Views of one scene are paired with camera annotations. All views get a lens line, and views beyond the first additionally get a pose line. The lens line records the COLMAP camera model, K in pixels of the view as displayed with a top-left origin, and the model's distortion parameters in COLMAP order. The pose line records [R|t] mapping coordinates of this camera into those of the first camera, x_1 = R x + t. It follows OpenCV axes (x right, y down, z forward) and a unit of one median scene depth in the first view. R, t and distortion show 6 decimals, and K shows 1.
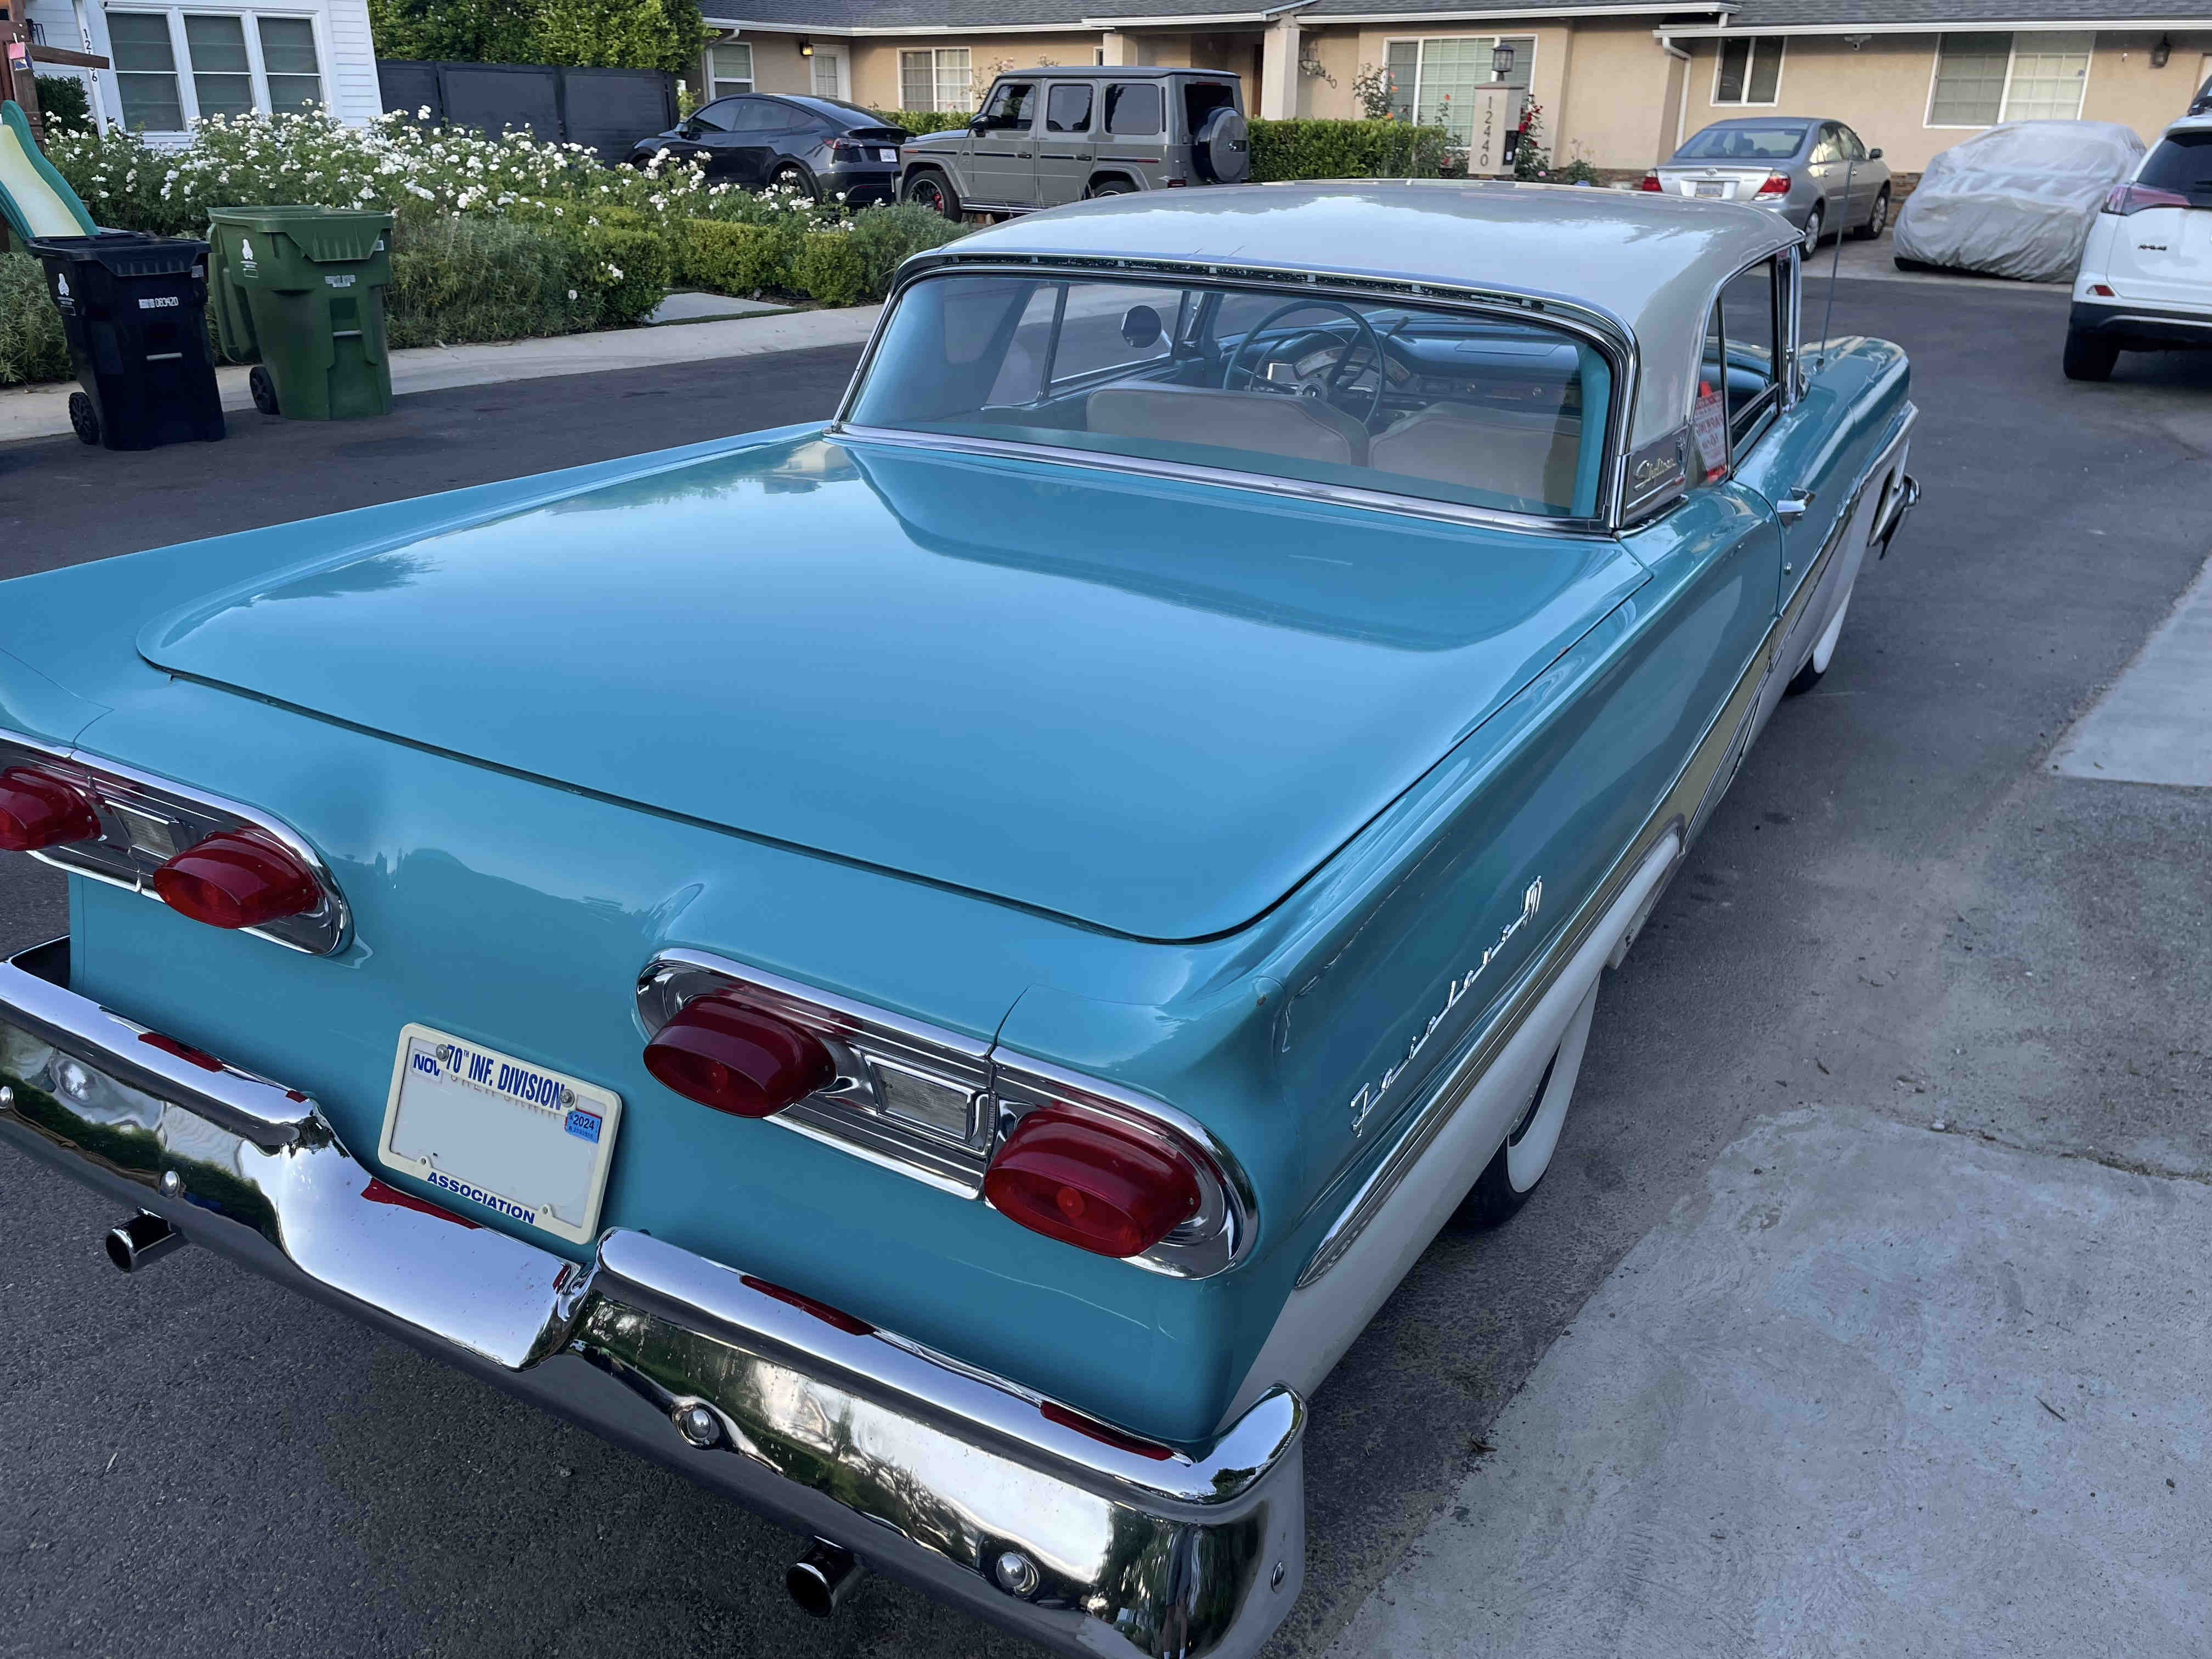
lens RADIAL K [[1671.1, 0, 1093.6], [0, 1671.1, 822.9], [0, 0, 1]] dist [0.068180, -0.107641]
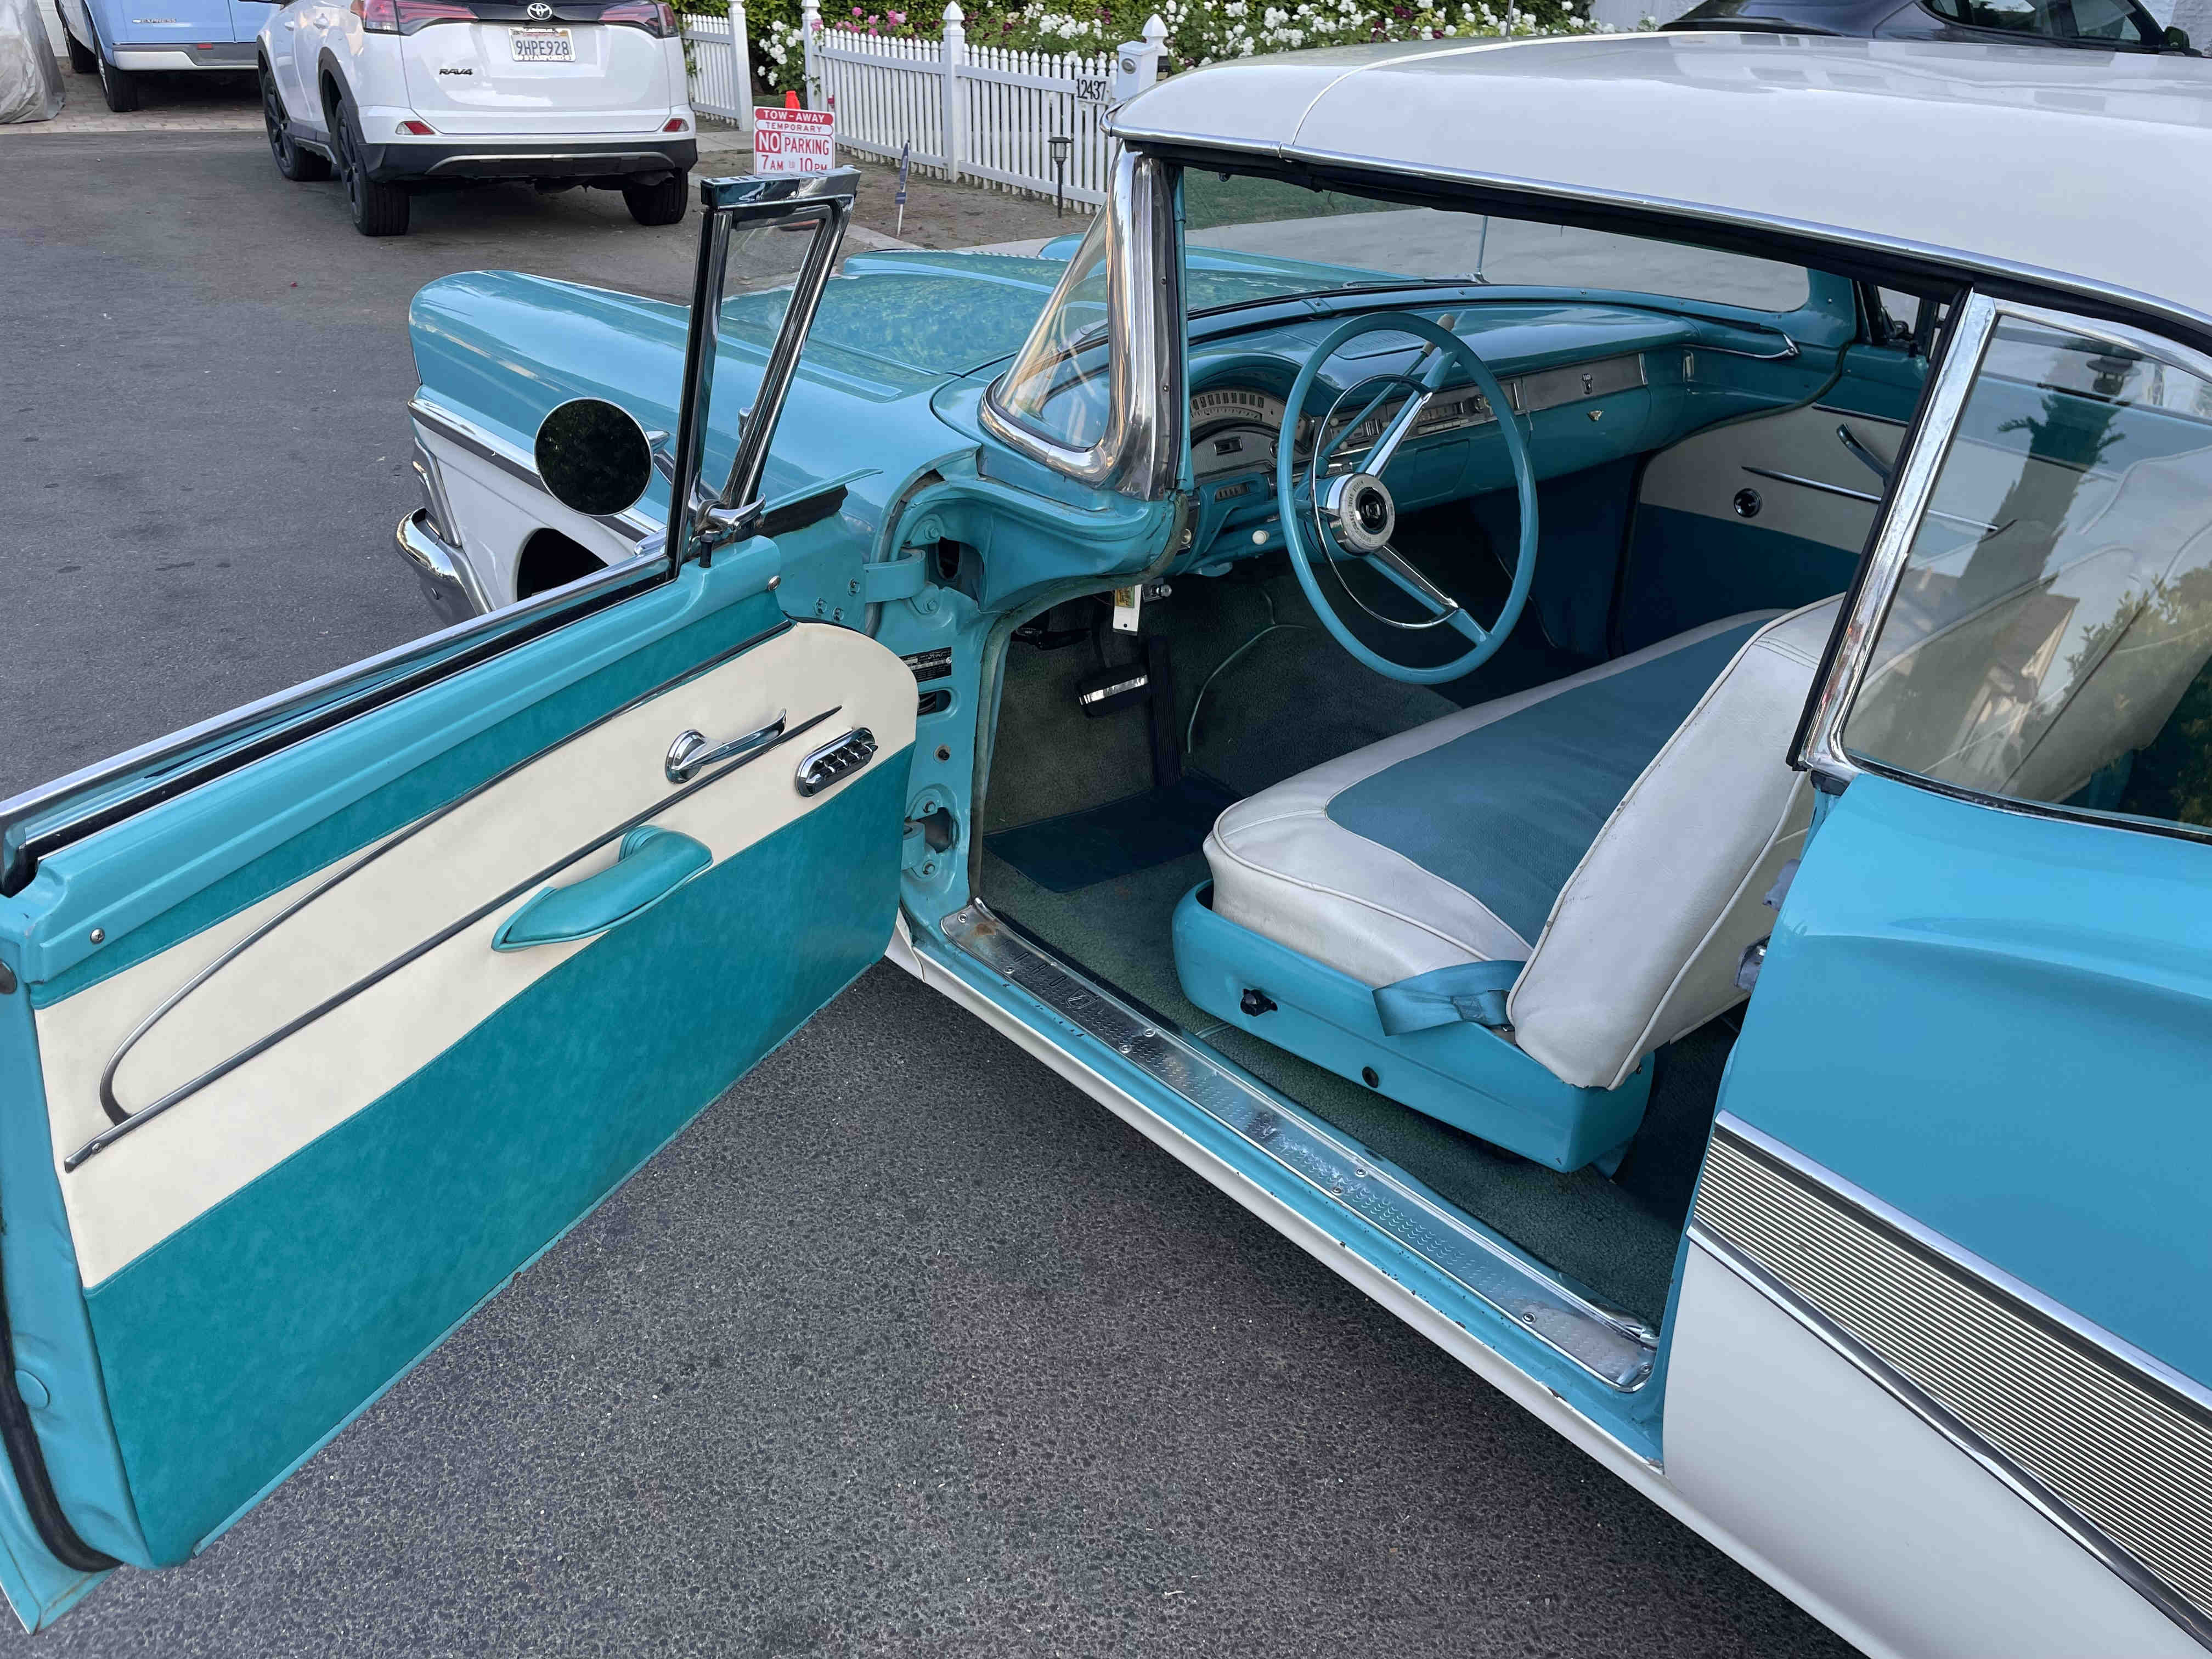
lens RADIAL K [[1671.1, 0, 1093.6], [0, 1671.1, 822.9], [0, 0, 1]] dist [0.068180, -0.107641]
pose [[0.348864, -0.421488, 0.837044, -0.081628], [0.334923, 0.890246, 0.308688, -0.090174], [-0.875283, 0.172655, 0.451741, 0.223661]]
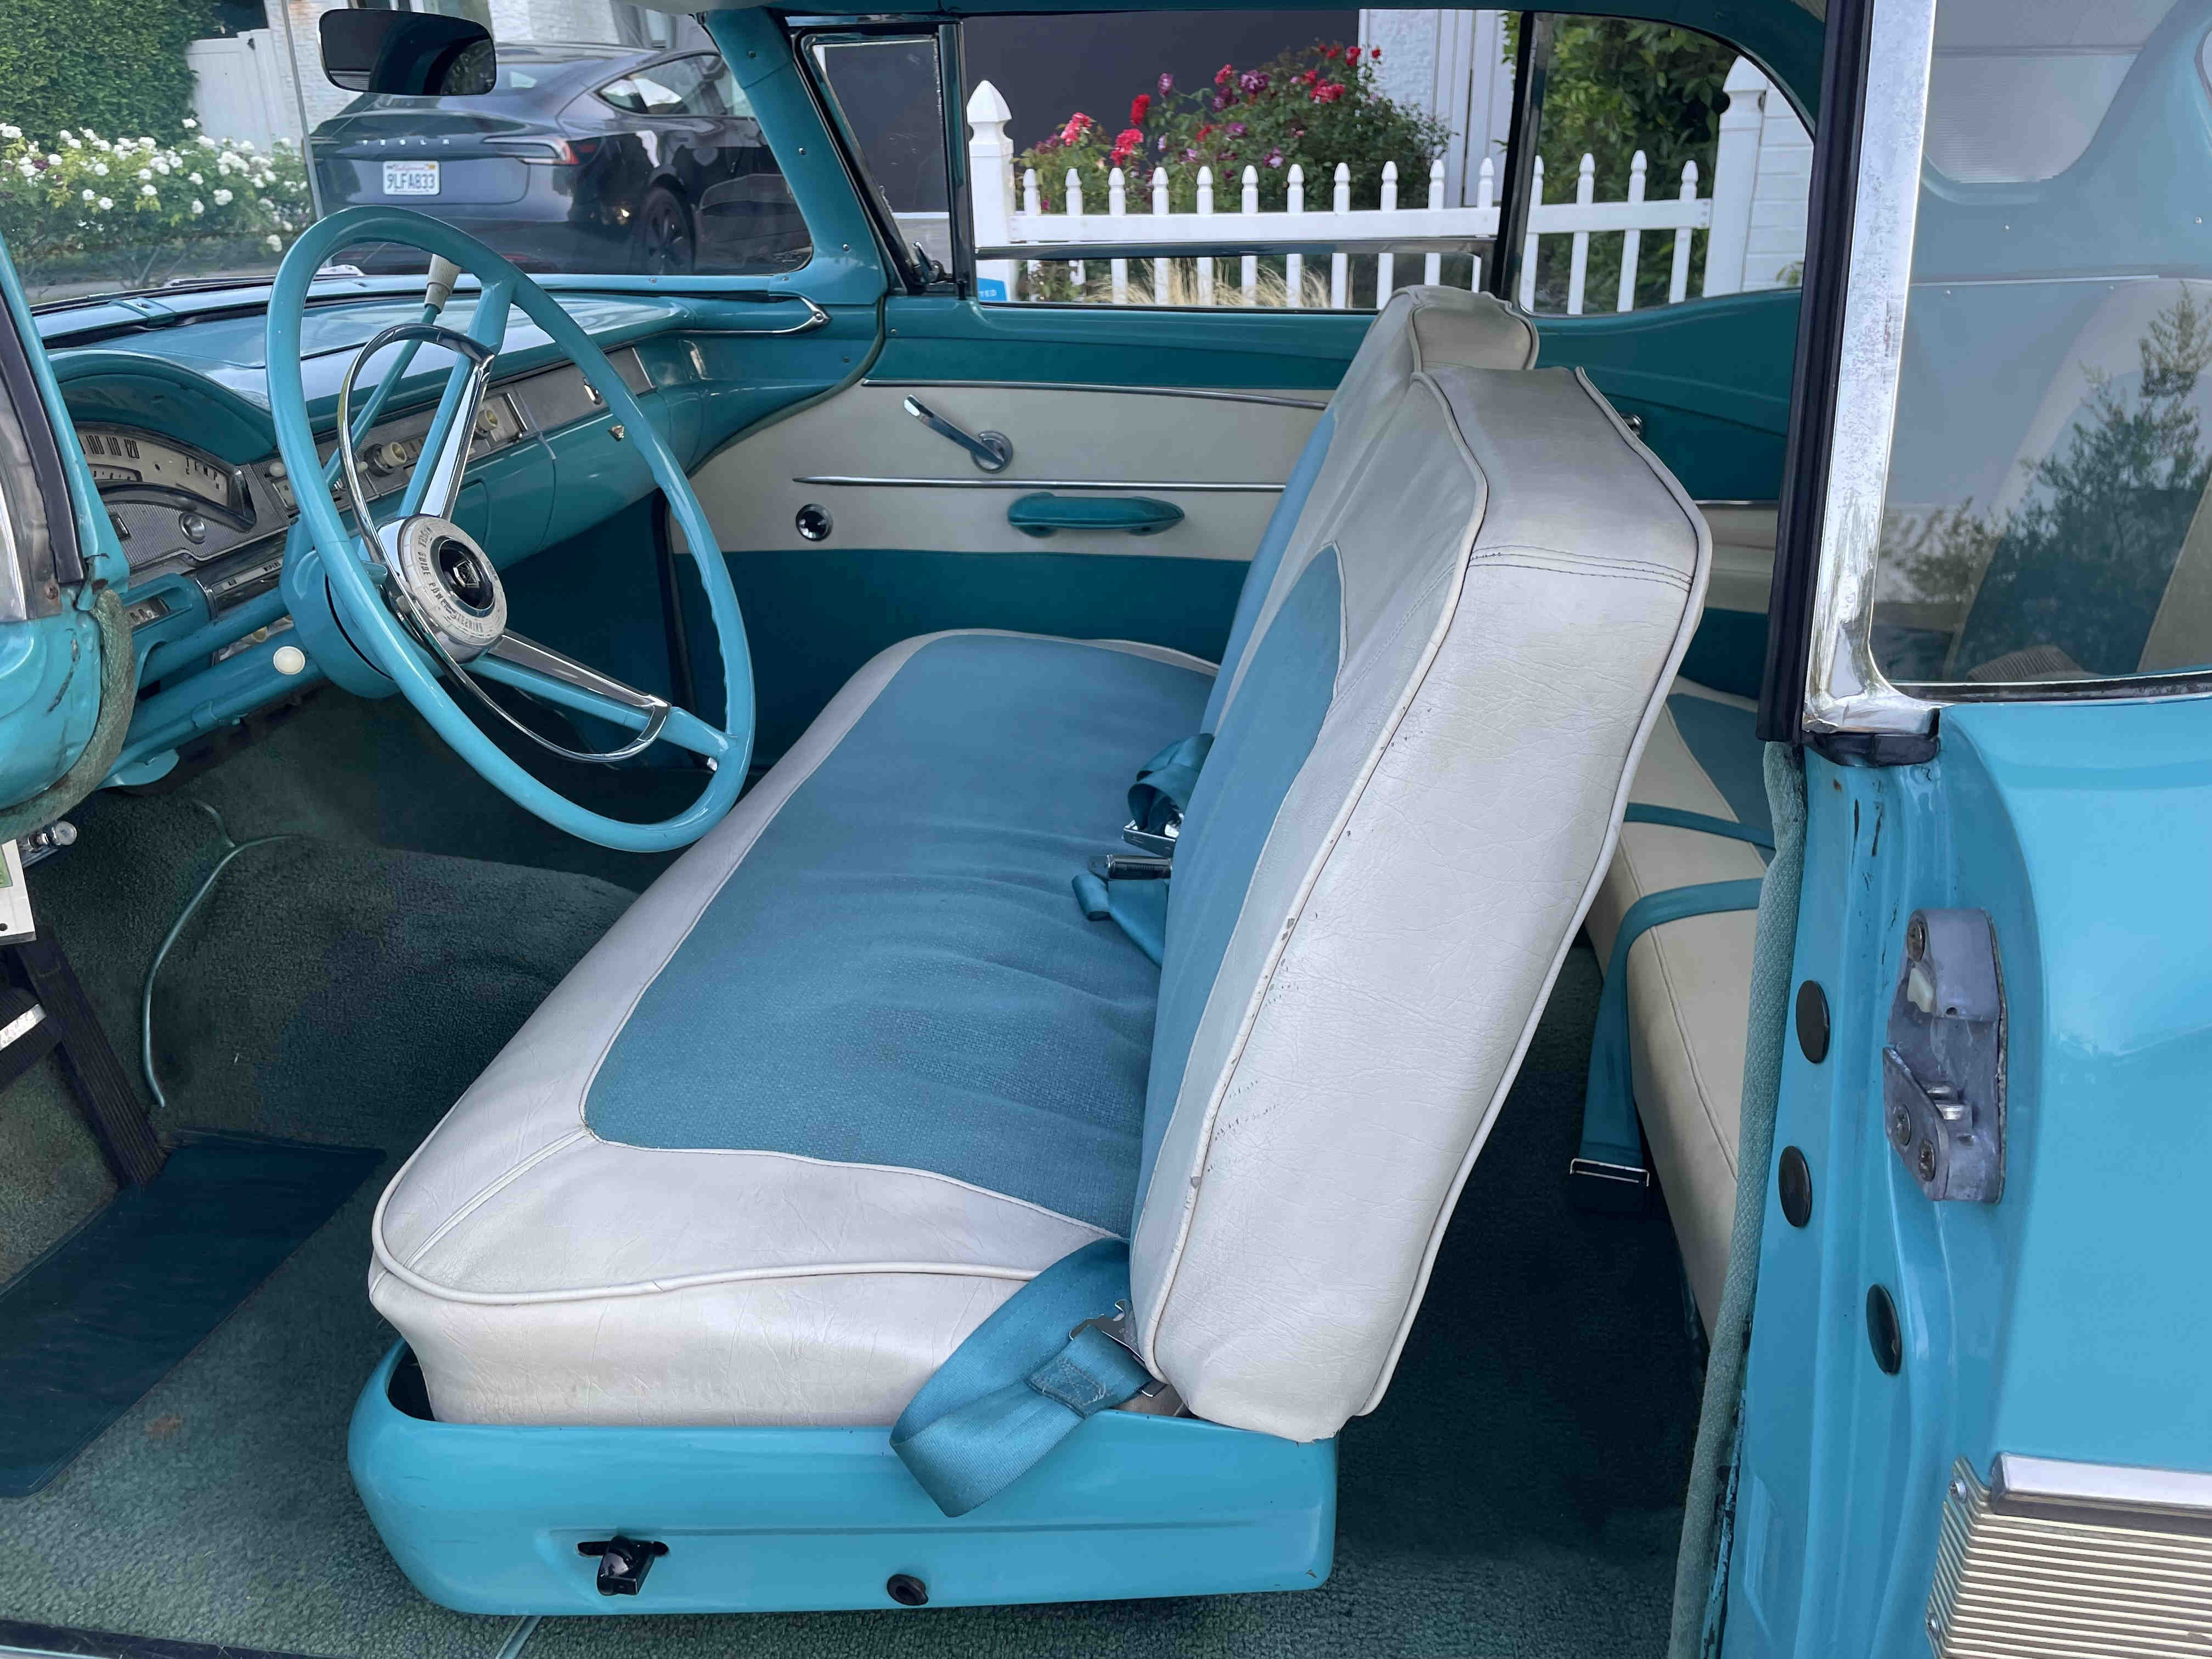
lens RADIAL K [[1671.1, 0, 1093.6], [0, 1671.1, 822.9], [0, 0, 1]] dist [0.068180, -0.107641]
pose [[-0.364312, -0.353564, 0.861551, -0.031591], [0.370504, 0.793735, 0.482403, -0.080873], [-0.854403, 0.494953, -0.158170, 0.251676]]
